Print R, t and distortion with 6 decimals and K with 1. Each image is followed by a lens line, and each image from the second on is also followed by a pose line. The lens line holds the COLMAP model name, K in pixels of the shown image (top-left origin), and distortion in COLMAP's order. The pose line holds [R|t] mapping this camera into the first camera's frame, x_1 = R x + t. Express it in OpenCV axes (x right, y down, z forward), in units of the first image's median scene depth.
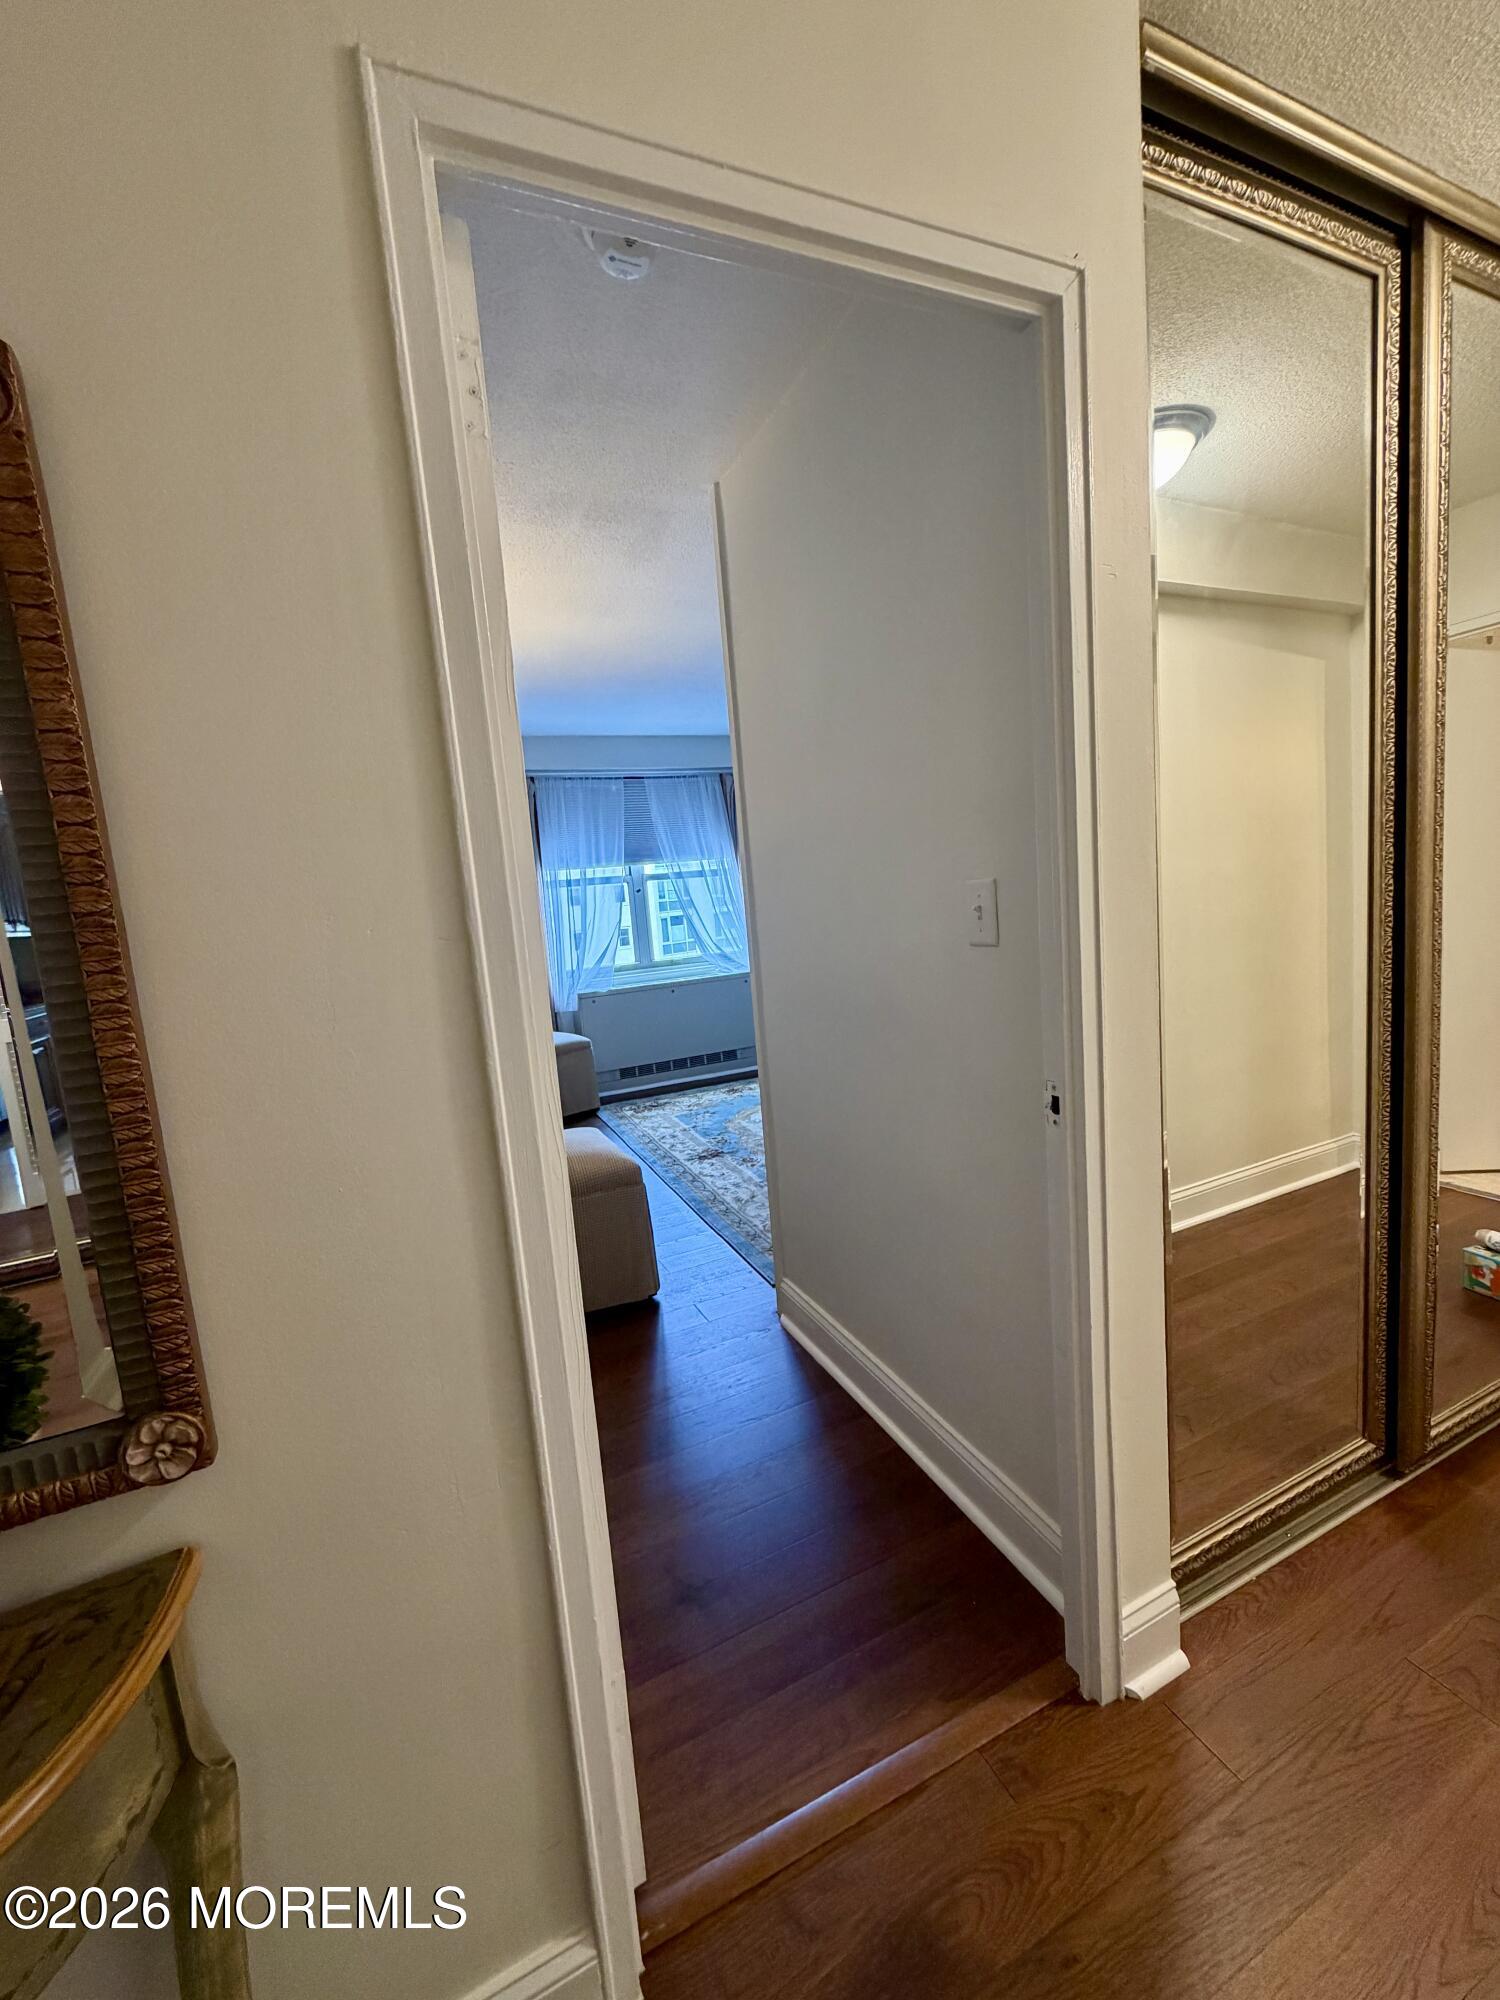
lens RADIAL K [[801.0, 0, 747.2], [0, 801.0, 988.5], [0, 0, 1]] dist [0.001720, -0.000765]
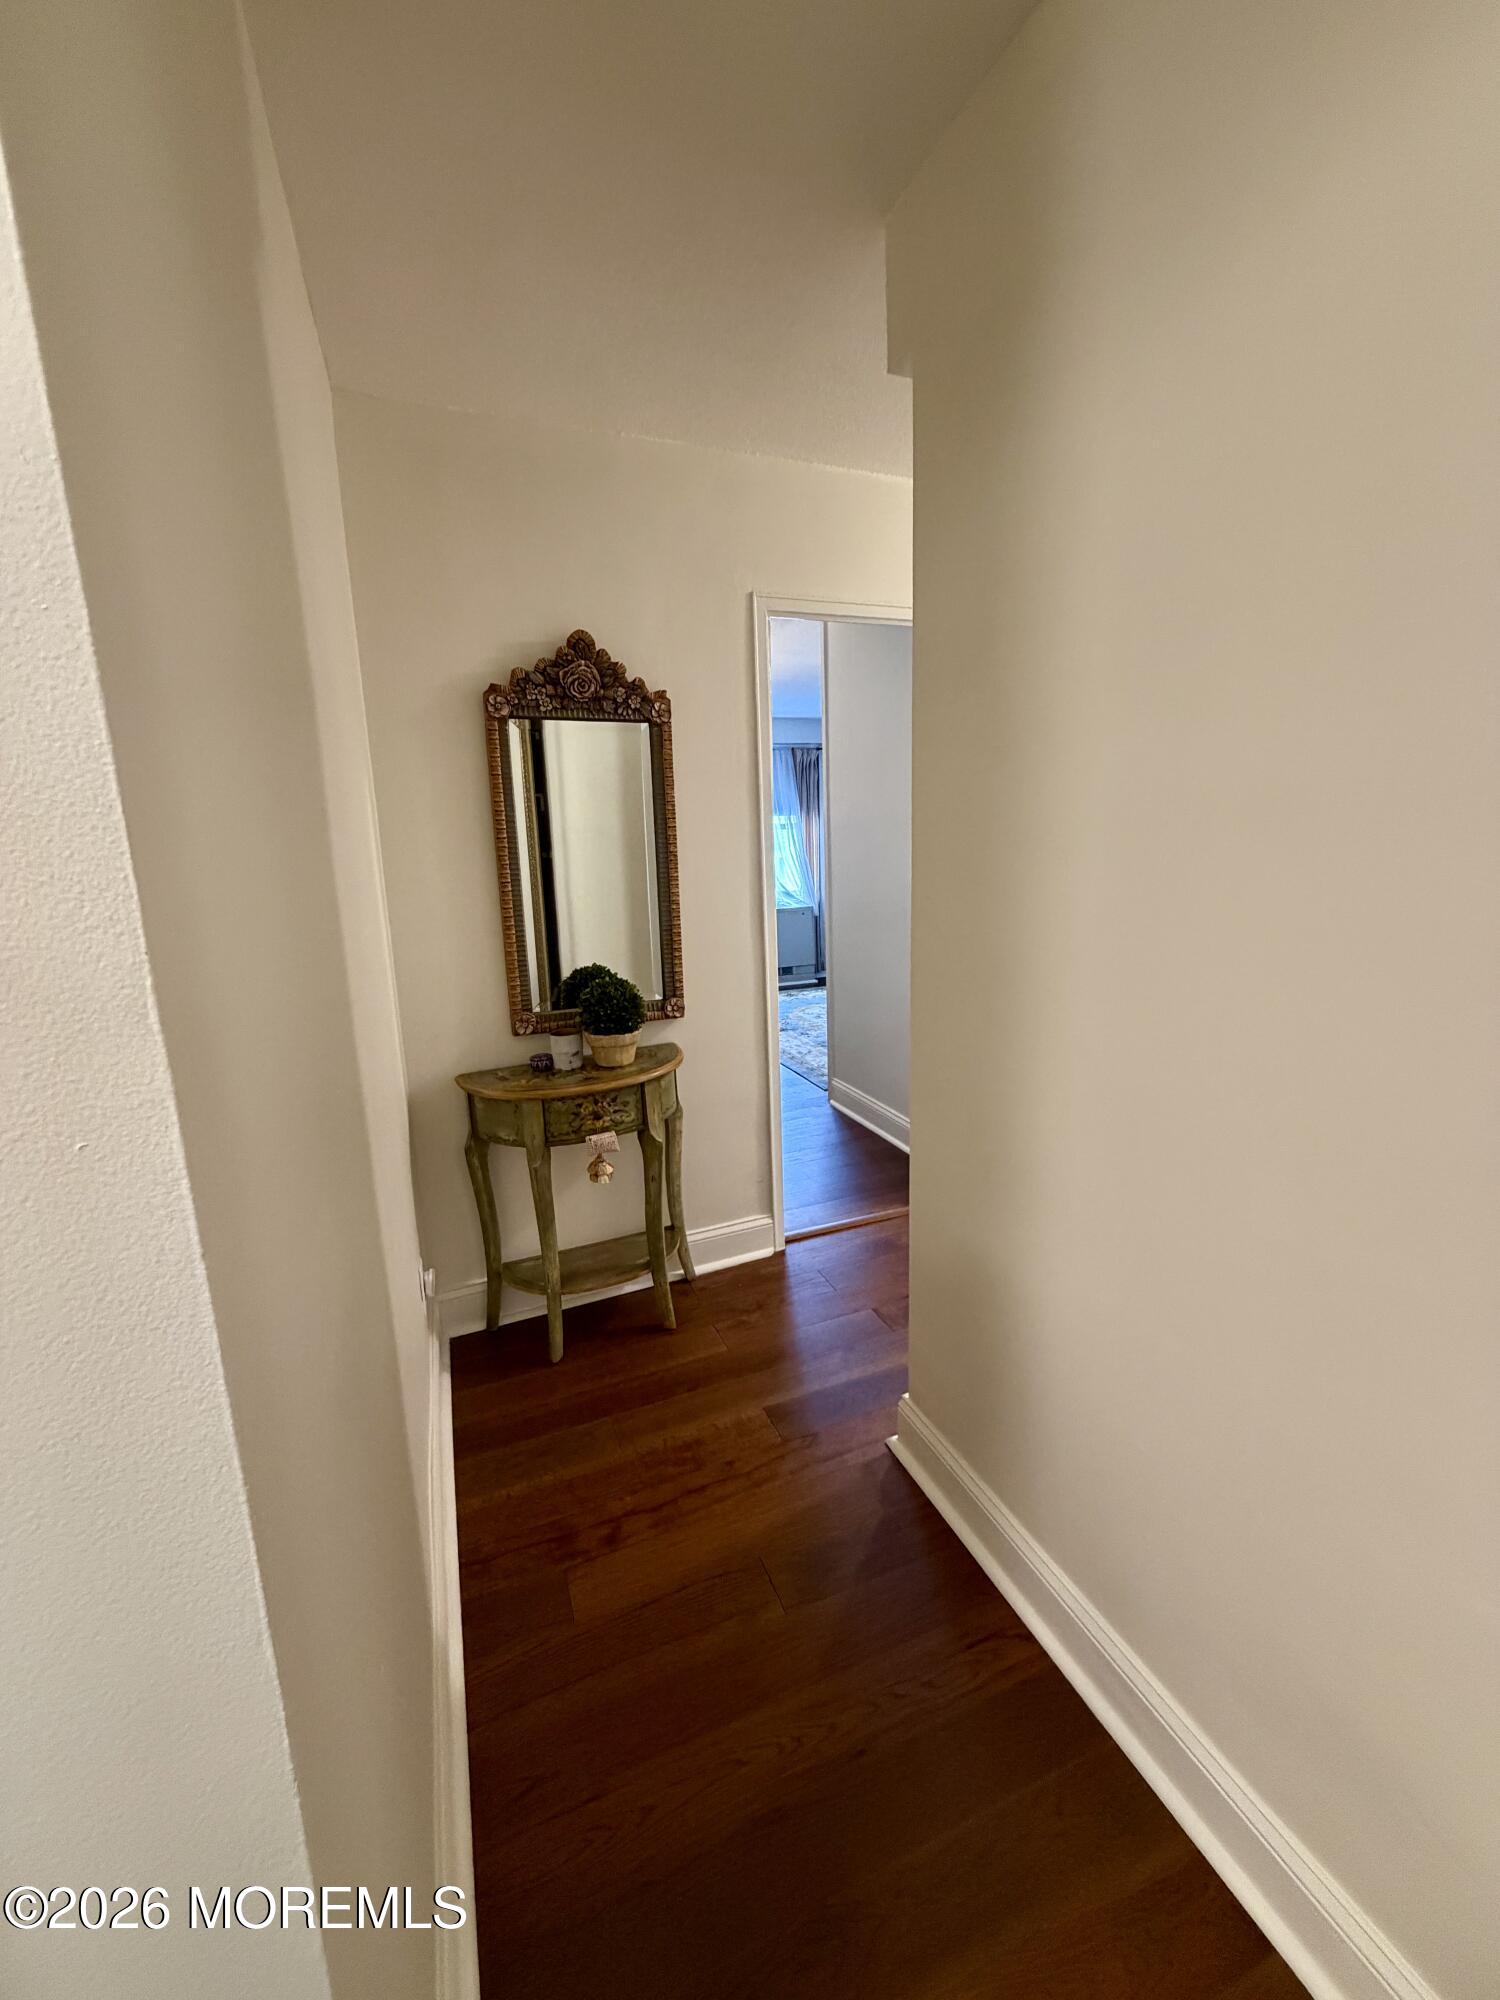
lens RADIAL K [[801.0, 0, 749.9], [0, 801.0, 1001.0], [0, 0, 1]] dist [0.001720, -0.000765]
pose [[0.997943, 0.053973, -0.034600, -0.084268], [-0.051007, 0.995365, 0.081523, 0.073000], [0.038839, -0.079591, 0.996071, -0.716344]]
